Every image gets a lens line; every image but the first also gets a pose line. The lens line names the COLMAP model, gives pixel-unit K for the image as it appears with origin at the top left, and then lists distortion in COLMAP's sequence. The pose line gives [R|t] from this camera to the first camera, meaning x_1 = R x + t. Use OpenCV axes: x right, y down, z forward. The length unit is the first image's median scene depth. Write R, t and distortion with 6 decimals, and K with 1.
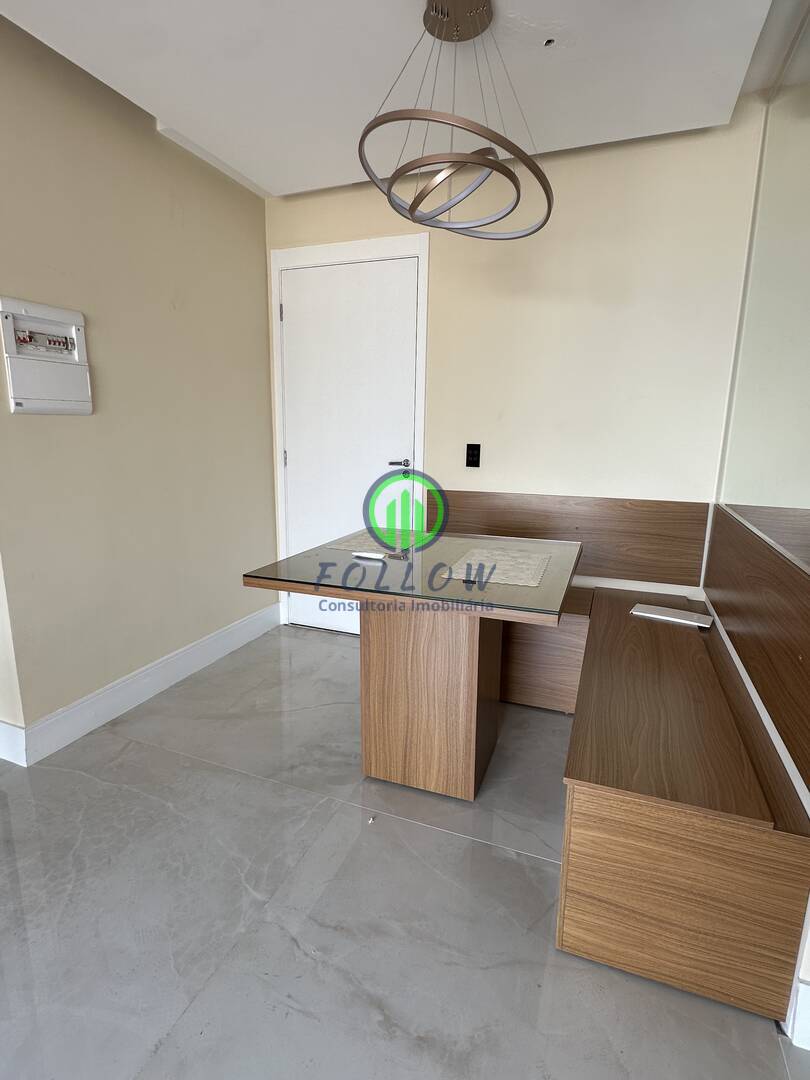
lens RADIAL K [[550.2, 0, 405.2], [0, 550.2, 542.2], [0, 0, 1]] dist [0.001408, -0.002231]
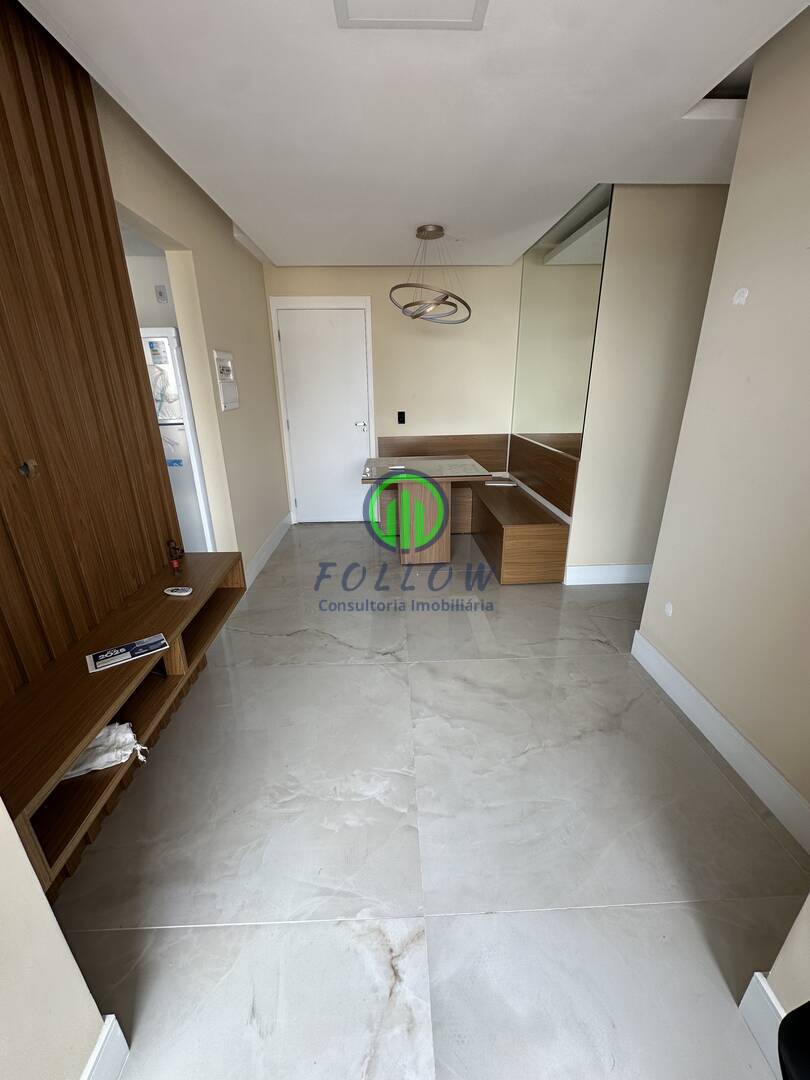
lens RADIAL K [[431.9, 0, 409.8], [0, 431.9, 538.2], [0, 0, 1]] dist [-0.002341, 0.000427]
pose [[0.912352, -0.161236, 0.376319, -0.737942], [0.107572, 0.981296, 0.159643, 0.031108], [-0.395021, -0.105169, 0.912632, -0.676956]]
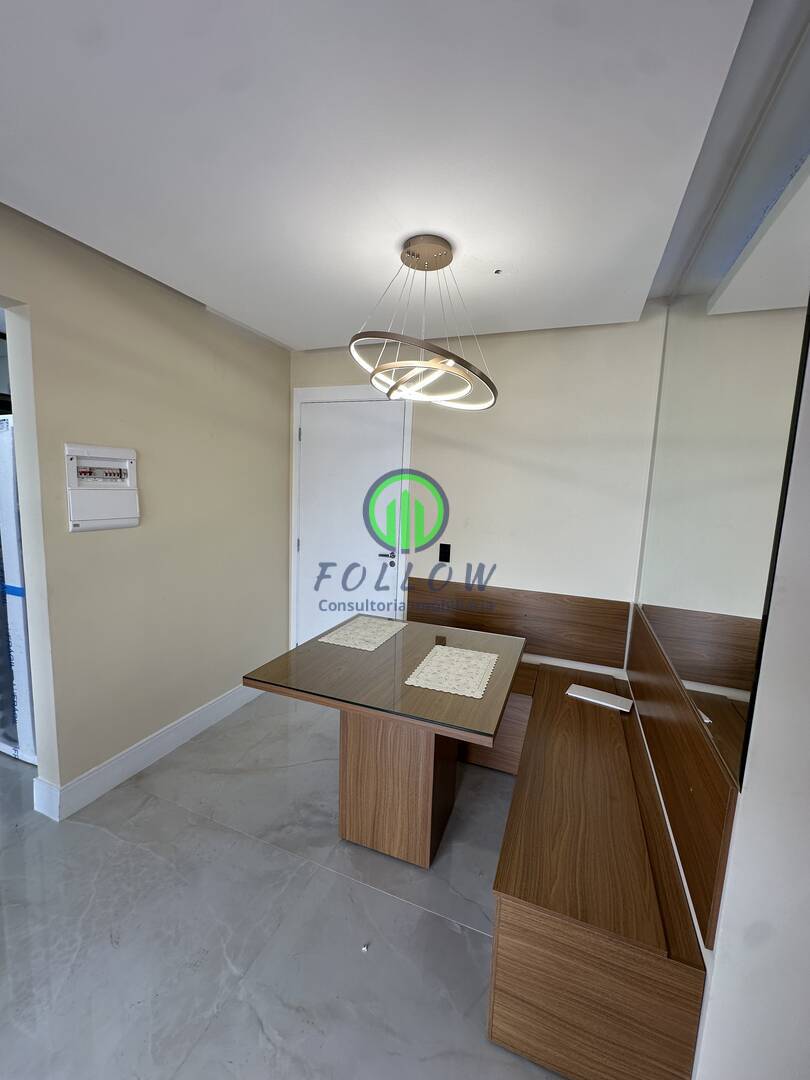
lens RADIAL K [[431.9, 0, 408.5], [0, 431.9, 541.4], [0, 0, 1]] dist [-0.002341, 0.000427]
pose [[0.999580, 0.028902, 0.002302, 0.055242], [-0.028633, 0.996516, -0.078336, -0.154921], [-0.004558, 0.078238, 0.996924, 0.015331]]
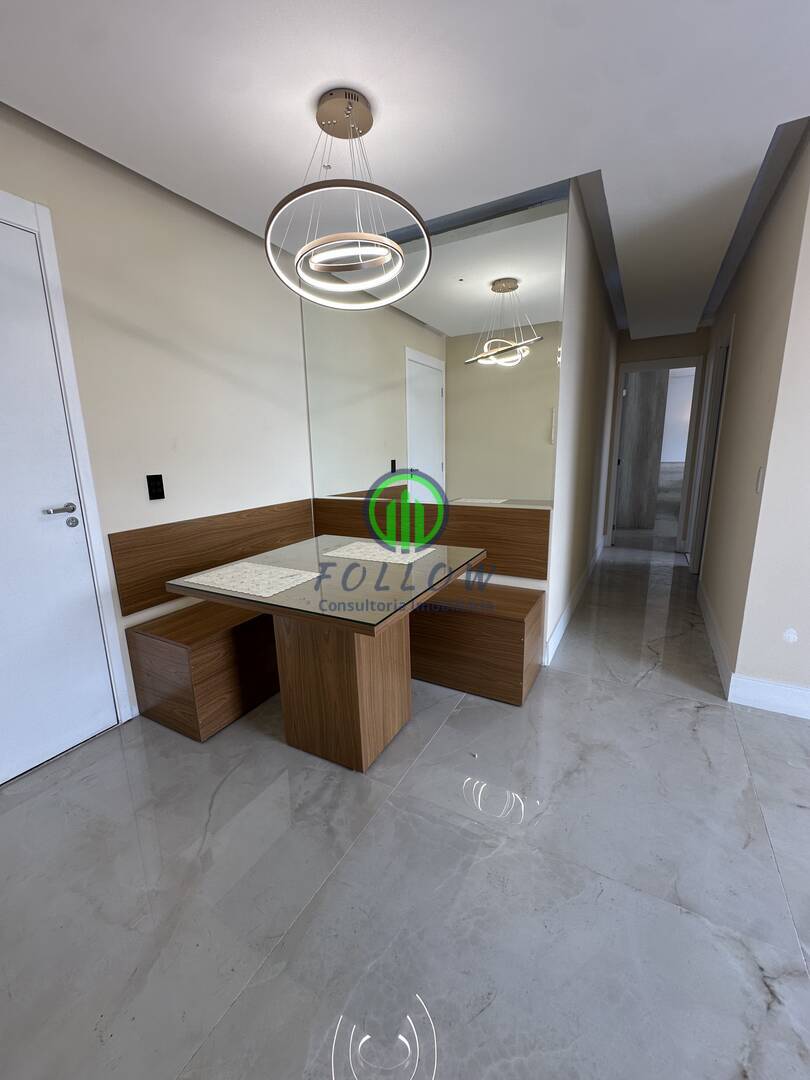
lens RADIAL K [[431.9, 0, 405.0], [0, 431.9, 539.6], [0, 0, 1]] dist [-0.002341, 0.000427]
pose [[0.134919, -0.222386, 0.965578, -0.825494], [0.226113, 0.955686, 0.188513, -0.171240], [-0.964712, 0.192896, 0.179225, 0.706299]]
